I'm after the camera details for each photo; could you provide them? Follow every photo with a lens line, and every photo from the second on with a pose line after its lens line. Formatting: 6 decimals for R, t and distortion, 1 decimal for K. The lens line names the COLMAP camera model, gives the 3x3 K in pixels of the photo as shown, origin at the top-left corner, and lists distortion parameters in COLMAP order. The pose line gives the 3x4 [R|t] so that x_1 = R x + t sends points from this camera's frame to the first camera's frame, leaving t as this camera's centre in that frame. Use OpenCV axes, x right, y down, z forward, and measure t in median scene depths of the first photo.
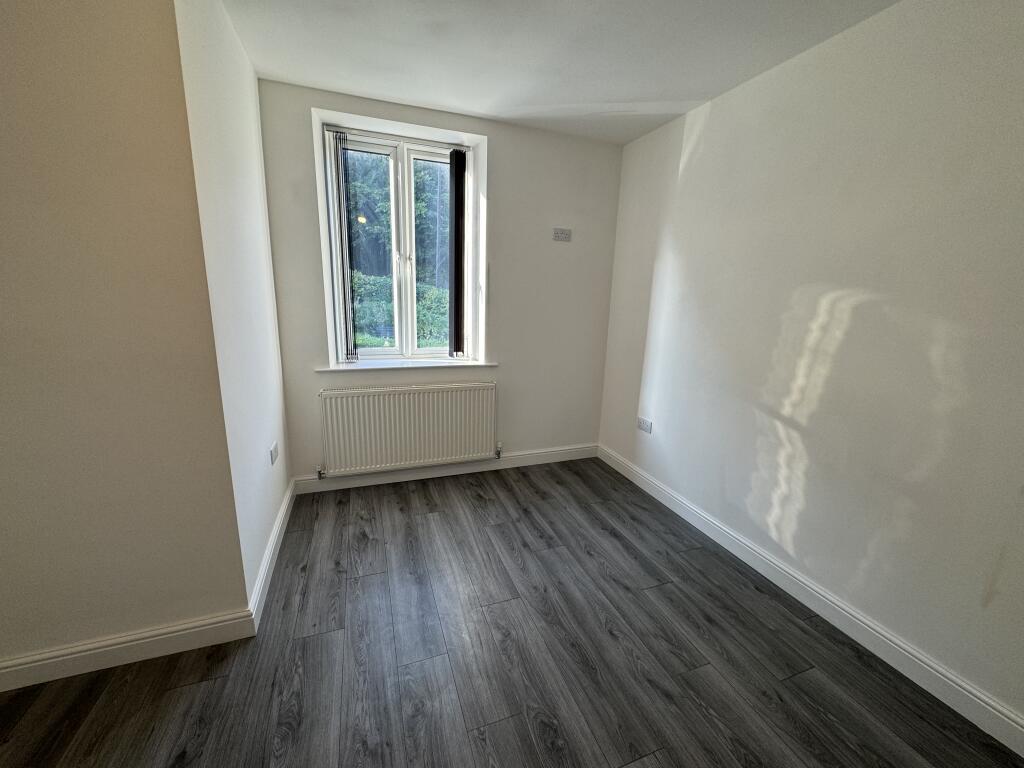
lens RADIAL K [[406.9, 0, 512.4], [0, 406.9, 383.0], [0, 0, 1]] dist [-0.003024, -0.000074]
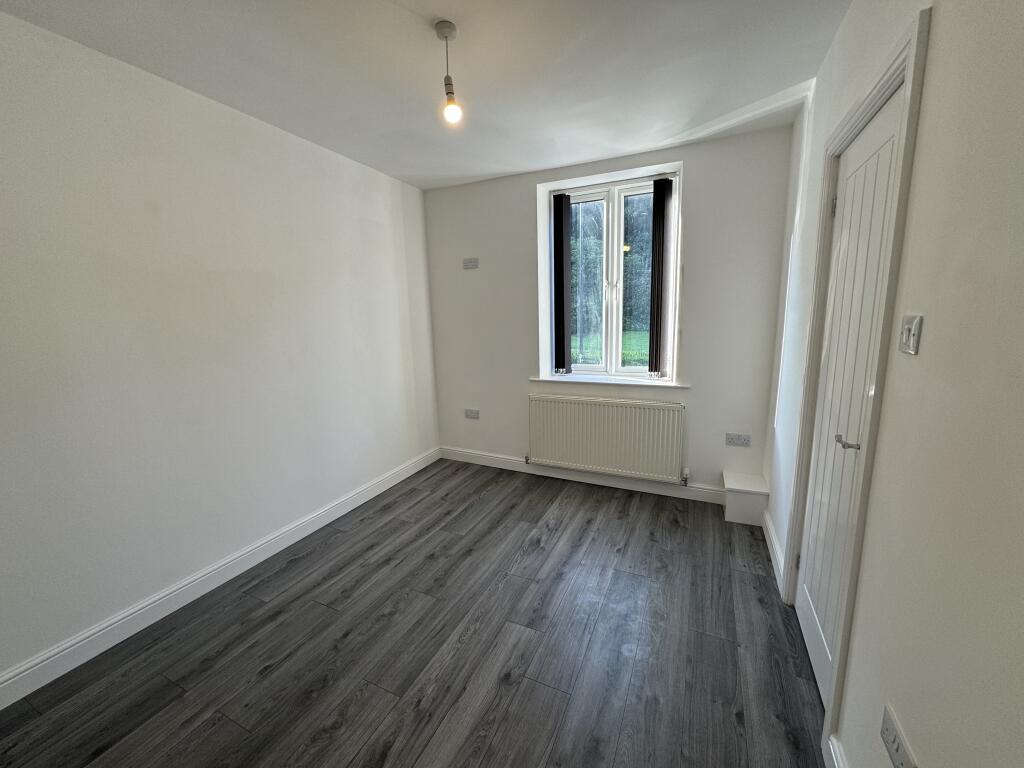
lens RADIAL K [[406.9, 0, 512.4], [0, 406.9, 383.0], [0, 0, 1]] dist [-0.003024, -0.000074]
pose [[0.695814, 0.071174, -0.714687, 0.390227], [-0.107480, 0.994191, -0.005633, -0.004286], [0.710135, 0.080734, 0.699422, 0.043144]]
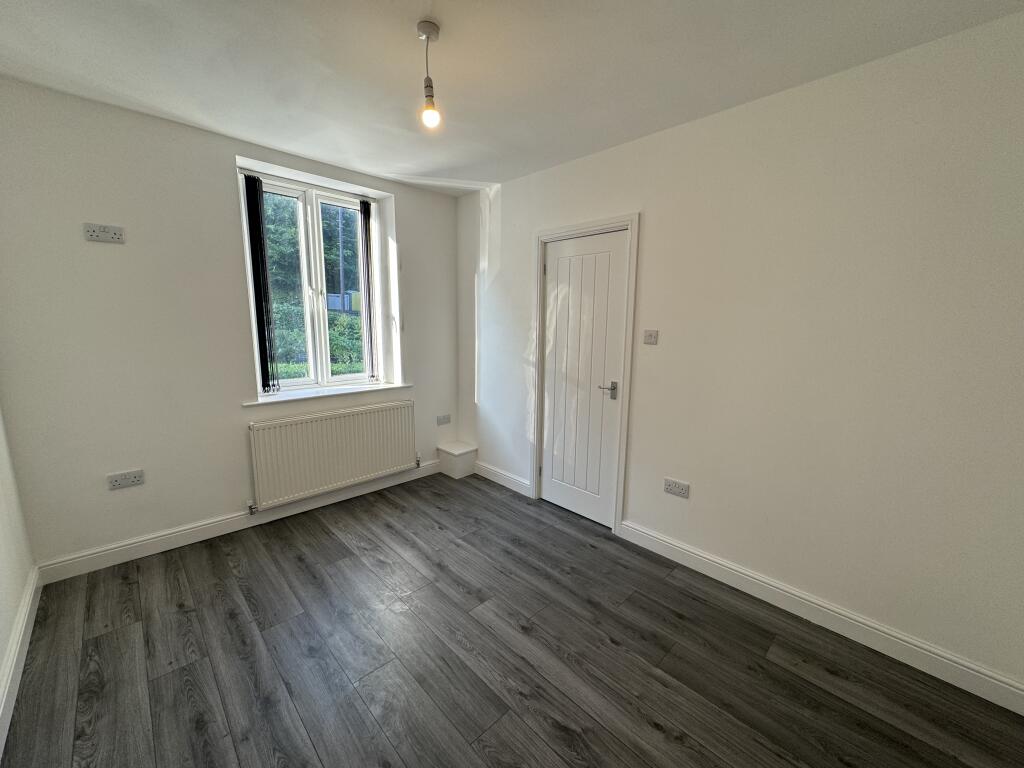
lens RADIAL K [[408.4, 0, 512.0], [0, 408.4, 384.0], [0, 0, 1]] dist [-0.000689, 0.000031]
pose [[0.914192, -0.082882, 0.396716, -0.257243], [0.101408, 0.994507, -0.025913, 0.010875], [-0.392389, 0.063920, 0.917576, -0.179418]]
